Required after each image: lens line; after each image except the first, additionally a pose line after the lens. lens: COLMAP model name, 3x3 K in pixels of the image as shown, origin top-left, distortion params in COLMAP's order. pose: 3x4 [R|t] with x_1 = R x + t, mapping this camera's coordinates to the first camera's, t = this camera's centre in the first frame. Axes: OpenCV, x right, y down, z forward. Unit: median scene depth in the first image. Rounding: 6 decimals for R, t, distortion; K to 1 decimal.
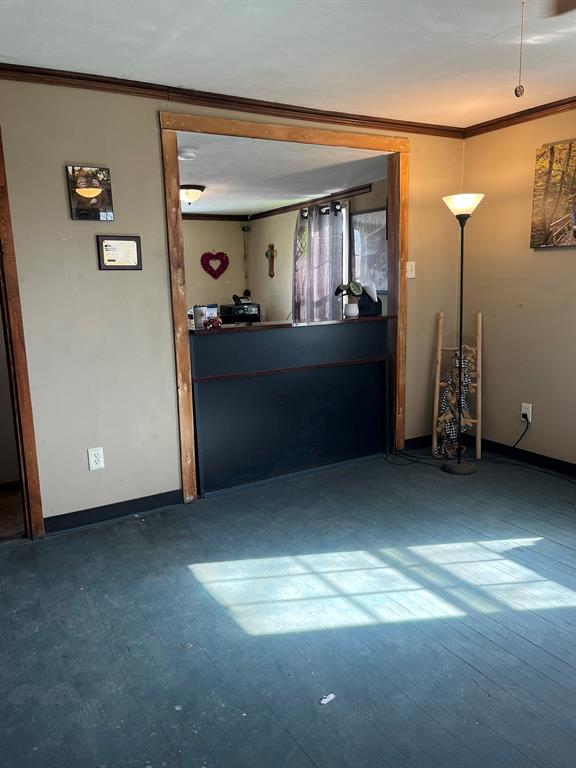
lens RADIAL K [[584.7, 0, 284.4], [0, 584.7, 384.5], [0, 0, 1]] dist [0.055908, -0.070435]
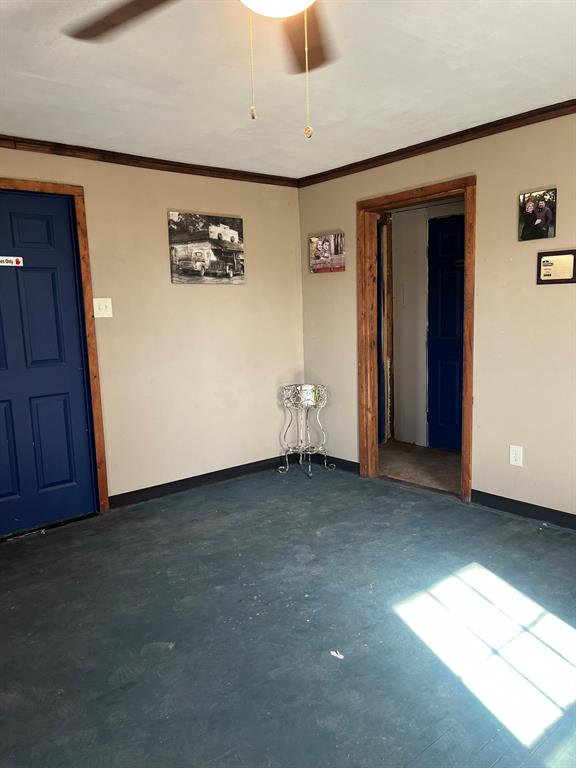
lens RADIAL K [[584.7, 0, 286.0], [0, 584.7, 383.4], [0, 0, 1]] dist [0.055908, -0.070435]
pose [[0.162170, 0.146922, -0.975764, 0.712600], [-0.149668, 0.981075, 0.122847, -0.083001], [0.975346, 0.126118, 0.181091, 0.388927]]
